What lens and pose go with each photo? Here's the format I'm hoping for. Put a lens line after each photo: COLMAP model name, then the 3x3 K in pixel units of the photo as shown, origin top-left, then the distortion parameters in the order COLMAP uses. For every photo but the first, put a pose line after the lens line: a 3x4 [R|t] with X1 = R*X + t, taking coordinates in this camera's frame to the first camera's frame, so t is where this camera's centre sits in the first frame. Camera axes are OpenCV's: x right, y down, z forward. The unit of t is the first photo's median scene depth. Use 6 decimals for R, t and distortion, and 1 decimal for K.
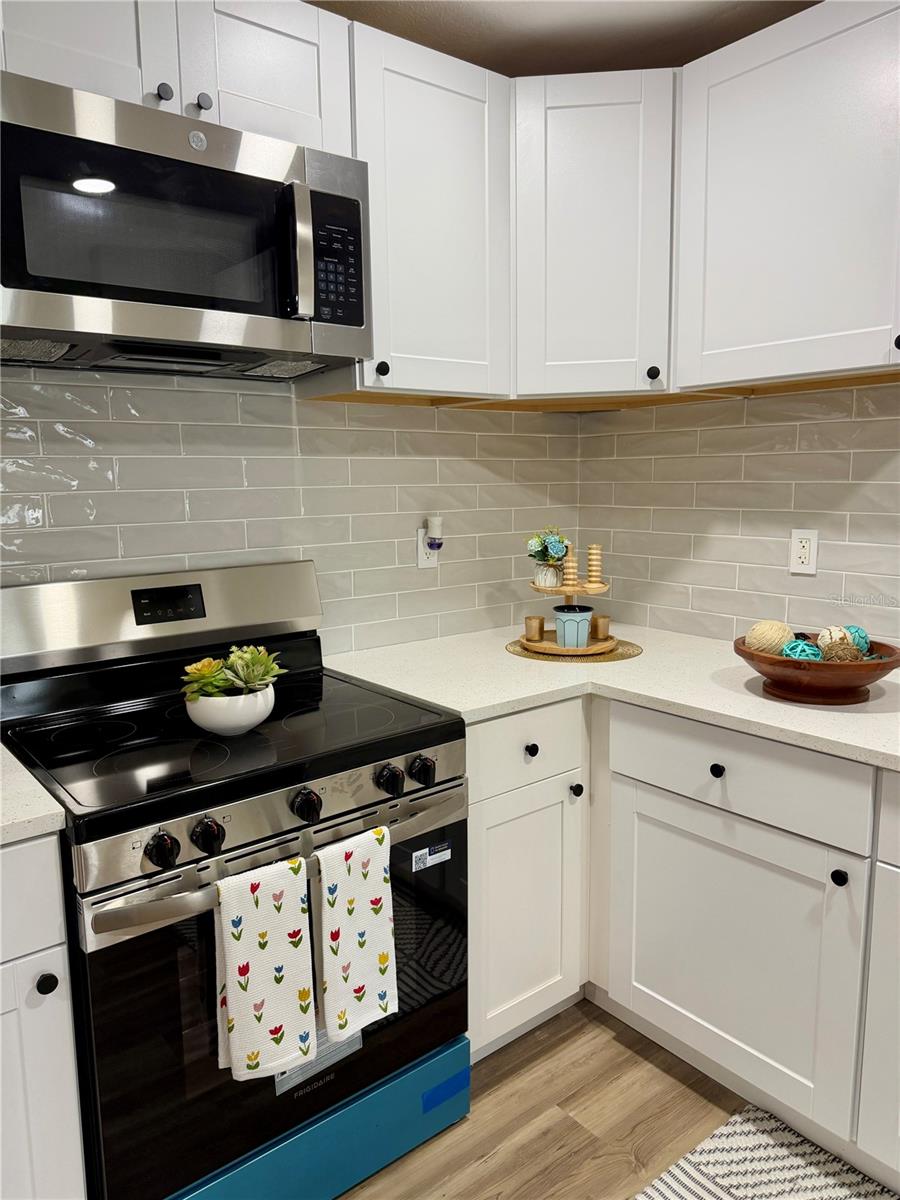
lens RADIAL K [[838.1, 0, 450.0], [0, 838.1, 600.0], [0, 0, 1]] dist [0.156358, -0.279568]
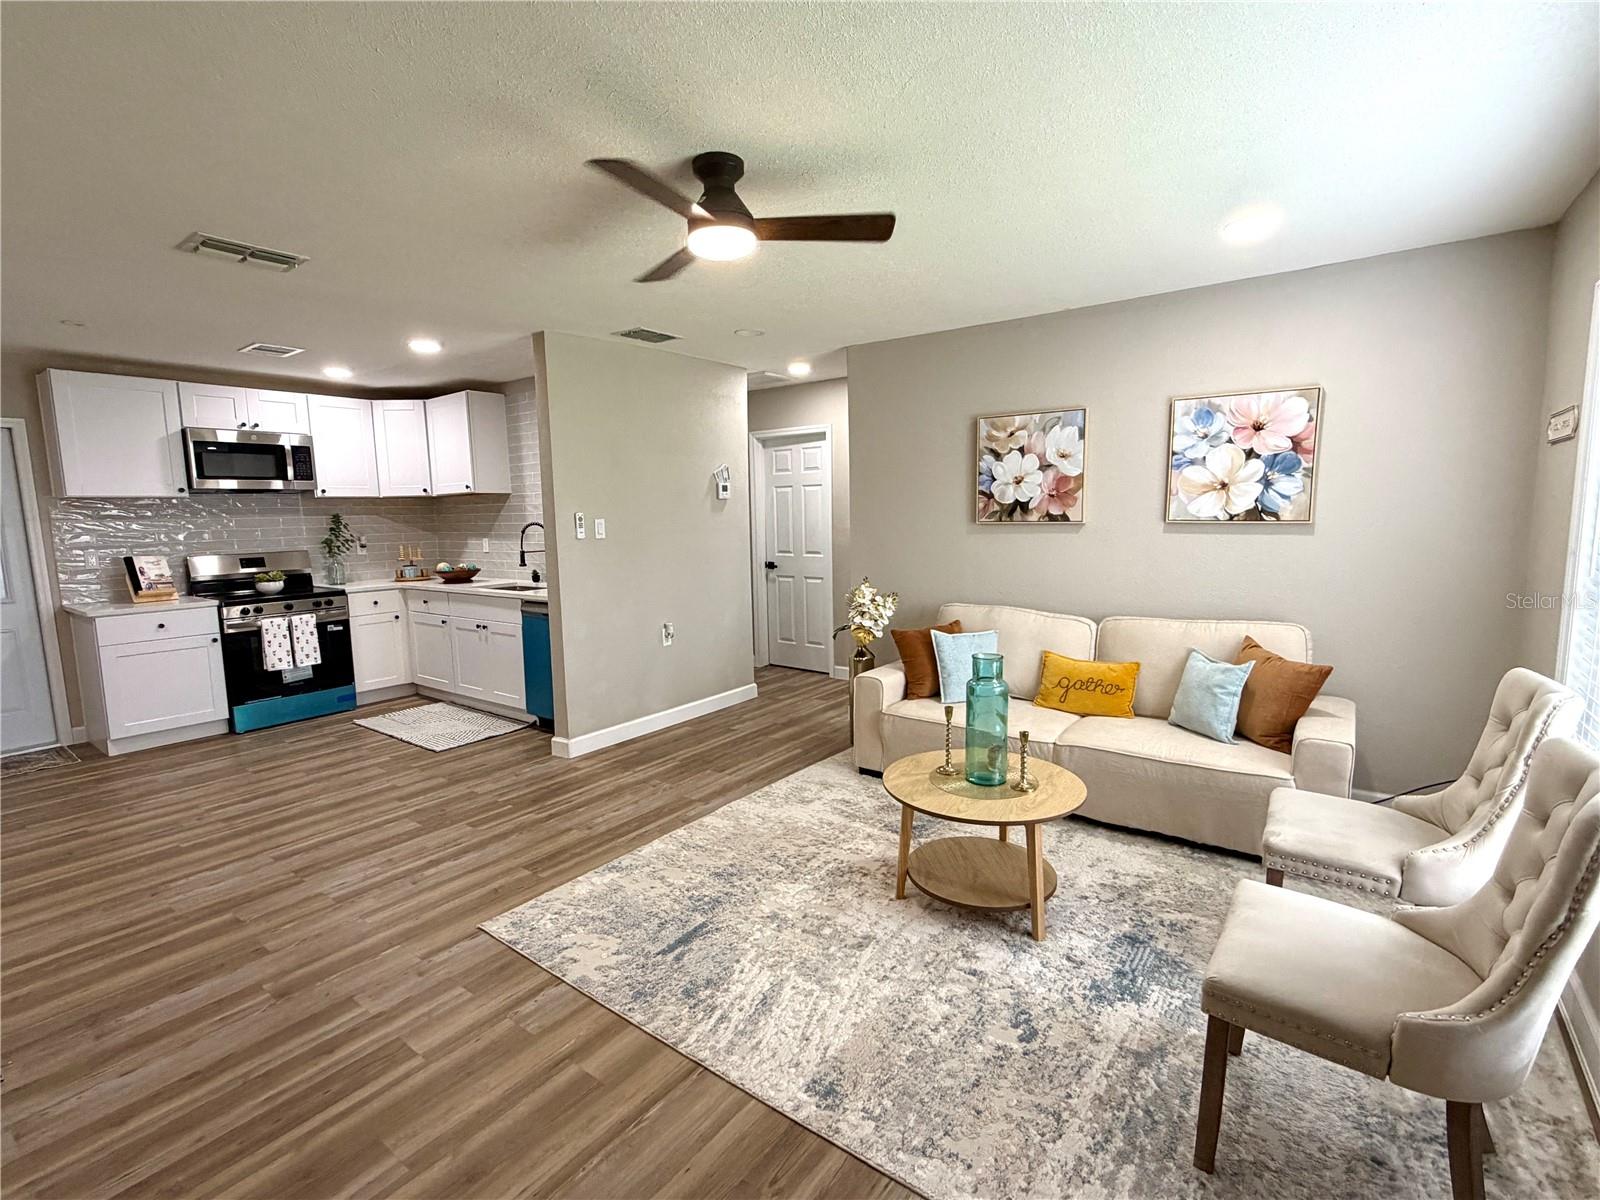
lens RADIAL K [[746.8, 0, 798.8], [0, 746.8, 602.9], [0, 0, 1]] dist [0.000252, -0.000407]
pose [[0.969507, -0.039246, 0.241902, 1.114742], [0.047097, 0.998532, -0.026757, 0.370144], [-0.240496, 0.037335, 0.969932, -2.537710]]
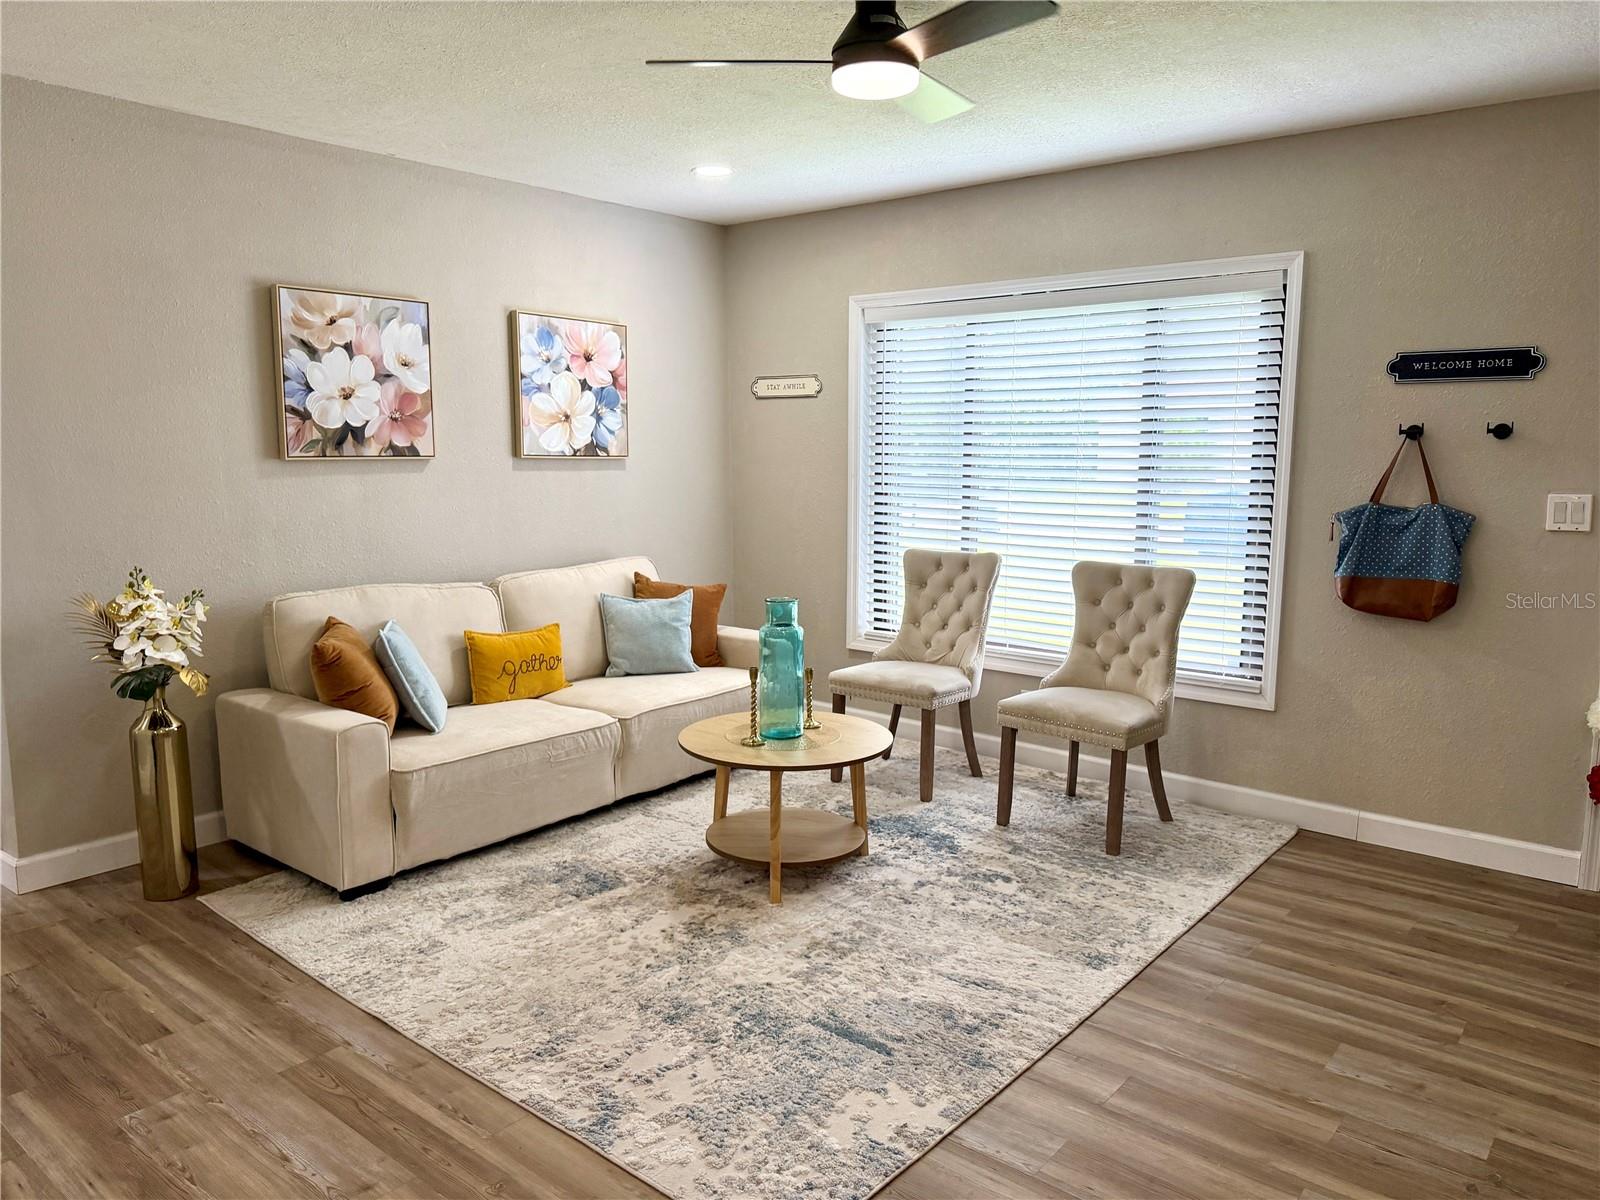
lens RADIAL K [[1117.4, 0, 793.2], [0, 1117.4, 608.1], [0, 0, 1]] dist [0.156358, -0.279568]
pose [[-0.193231, -0.139086, 0.971245, -0.188894], [0.147713, 0.974495, 0.168940, 0.120660], [-0.969970, 0.176110, -0.167758, -0.829854]]
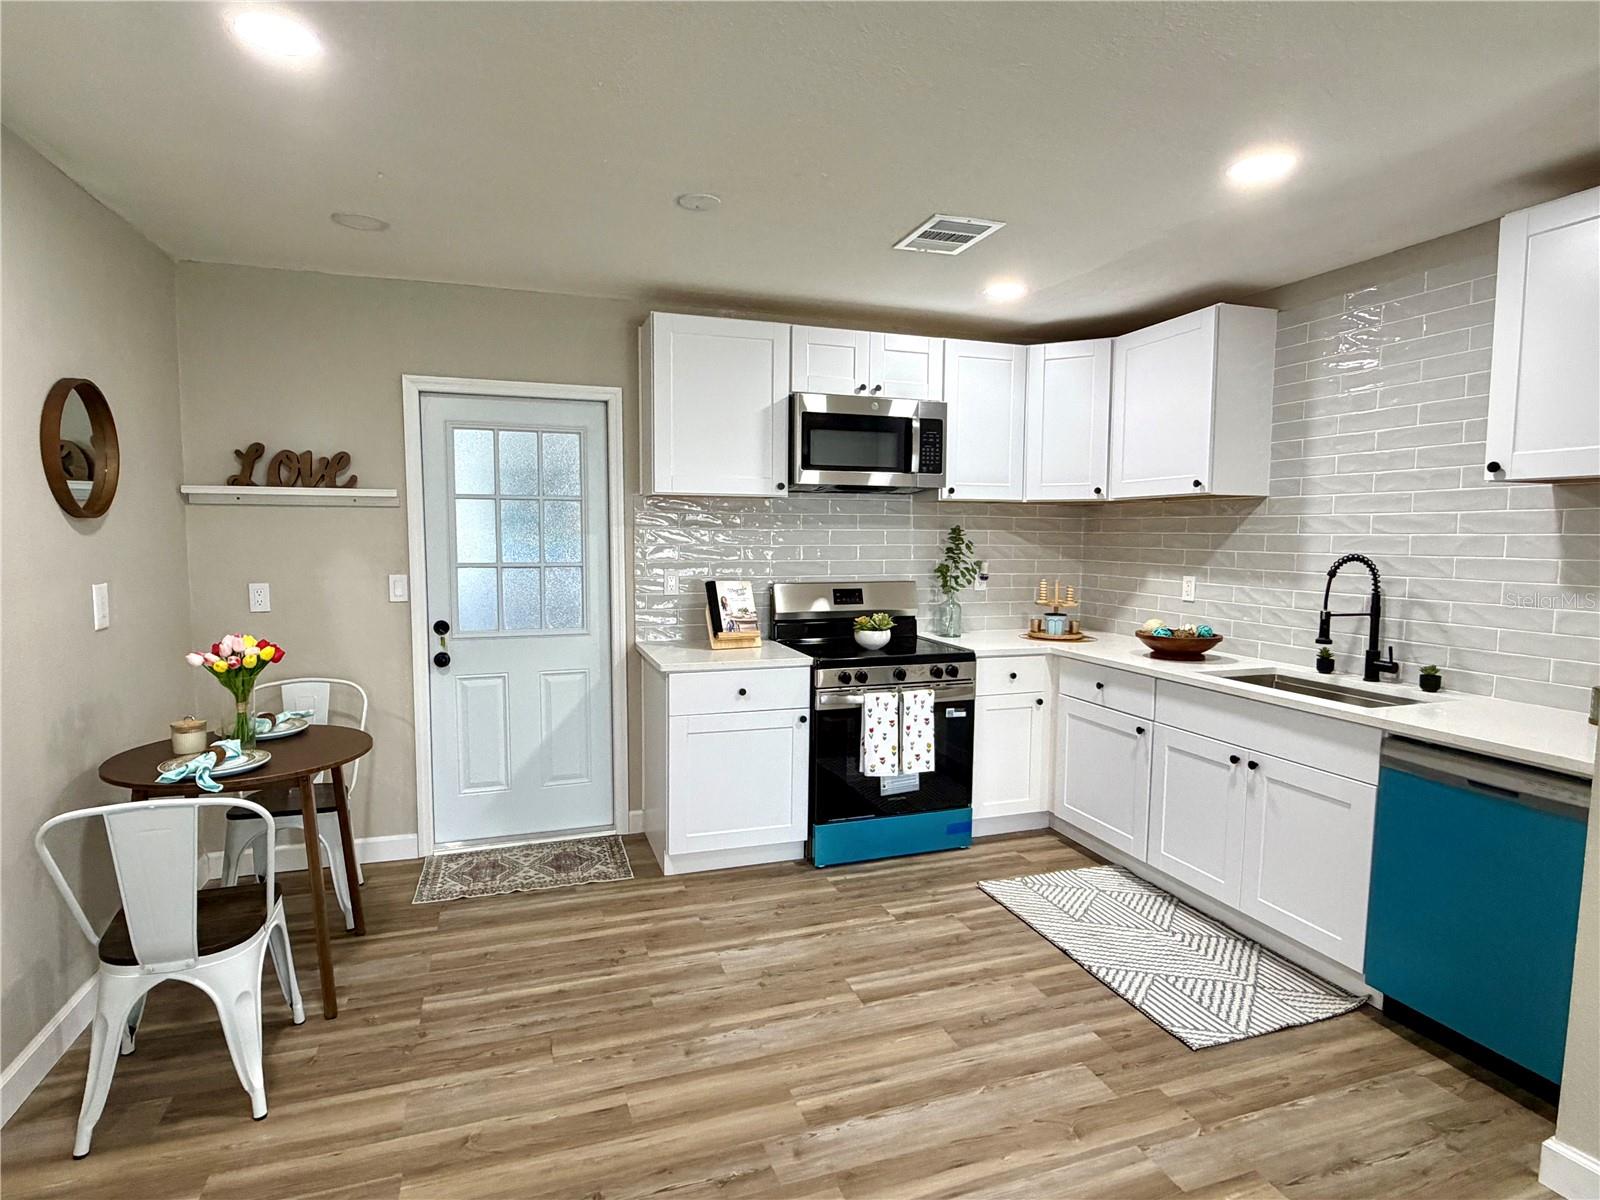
lens RADIAL K [[852.4, 0, 804.4], [0, 852.4, 602.1], [0, 0, 1]] dist [0.000102, 0.000891]
pose [[0.942263, 0.047092, -0.331546, 0.323651], [-0.068911, 0.996141, -0.054356, 0.161044], [0.327707, 0.074065, 0.941872, -1.220376]]
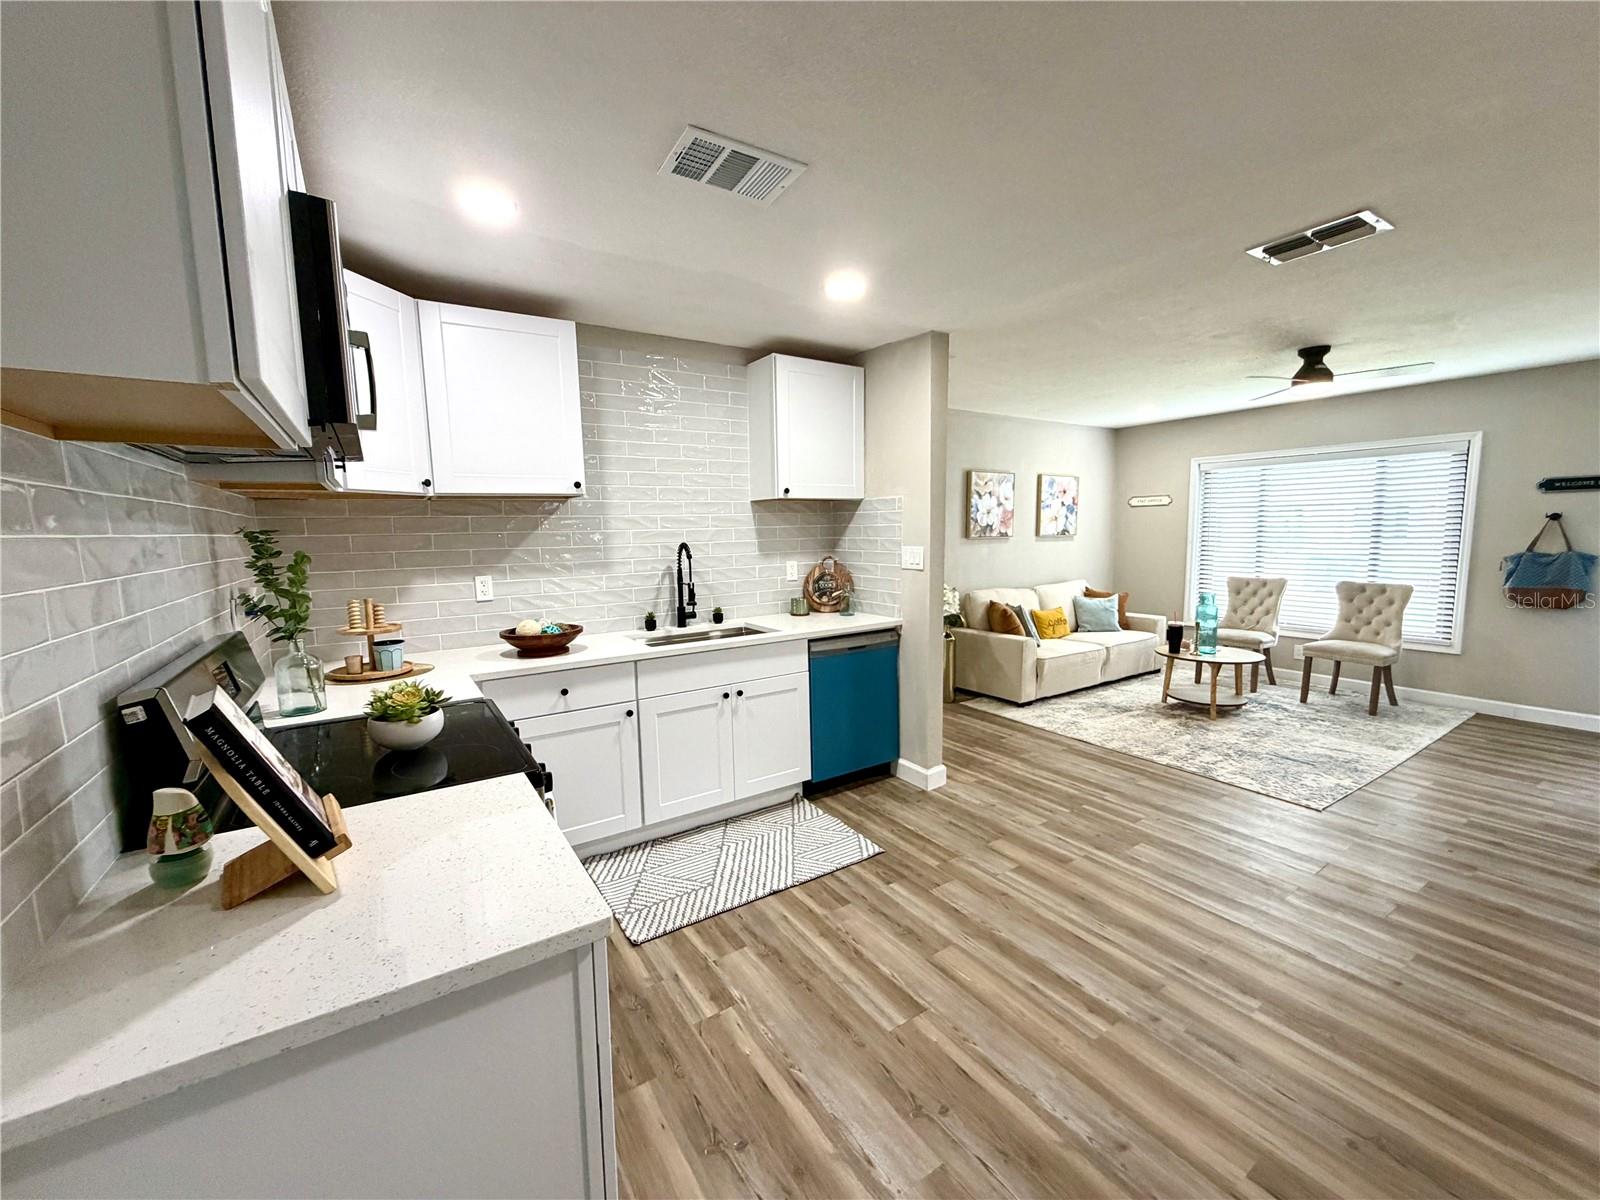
lens RADIAL K [[637.1, 0, 794.3], [0, 637.1, 602.1], [0, 0, 1]] dist [0.001817, -0.000190]
pose [[0.106053, -0.105289, 0.988770, -1.084009], [0.165818, 0.982327, 0.086817, -0.046822], [-0.980437, 0.154749, 0.121638, 0.268983]]
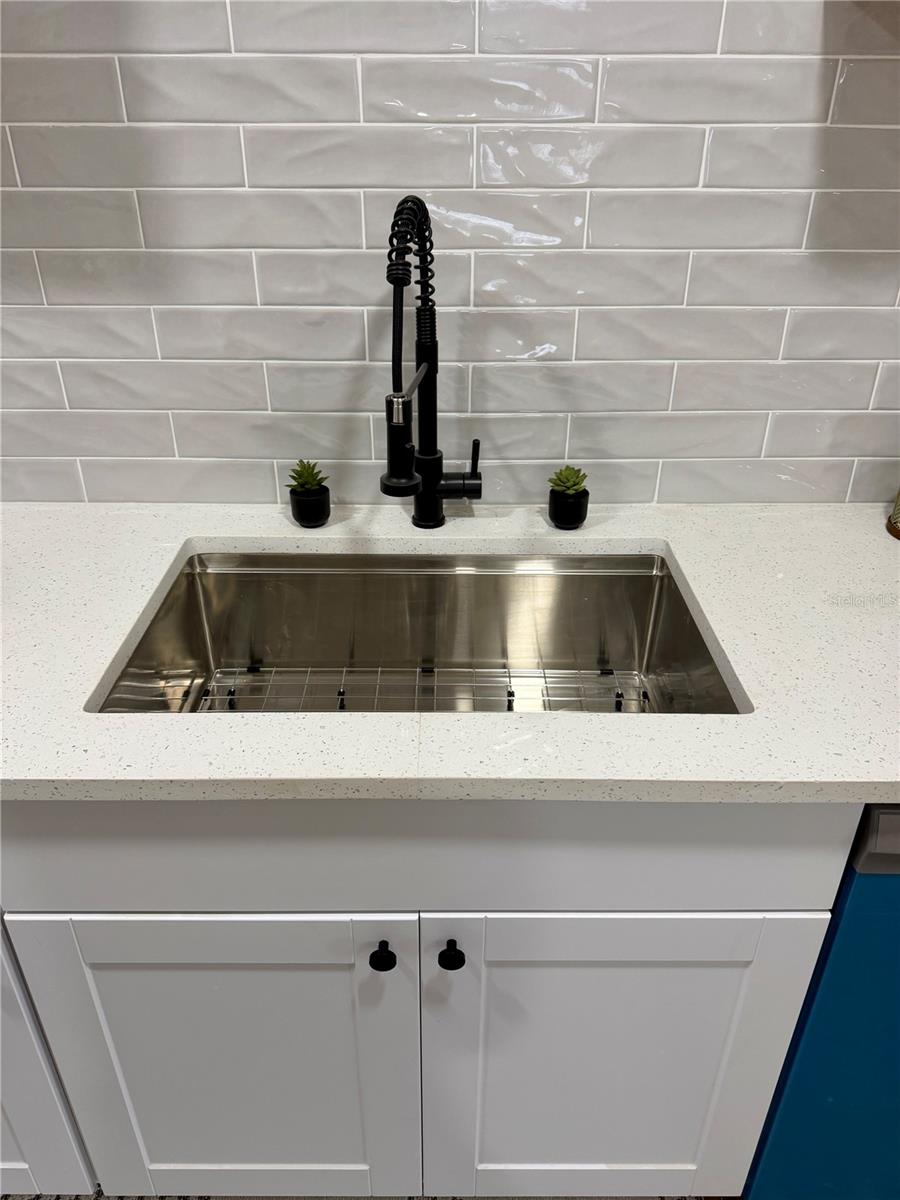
lens RADIAL K [[858.8, 0, 450.0], [0, 858.8, 600.0], [0, 0, 1]] dist [0.046720, -0.067301]
pose [[0.627929, -0.366258, 0.686702, 0.322466], [0.101741, 0.913402, 0.394138, -0.090012], [-0.771592, -0.177625, 0.610816, 0.379318]]
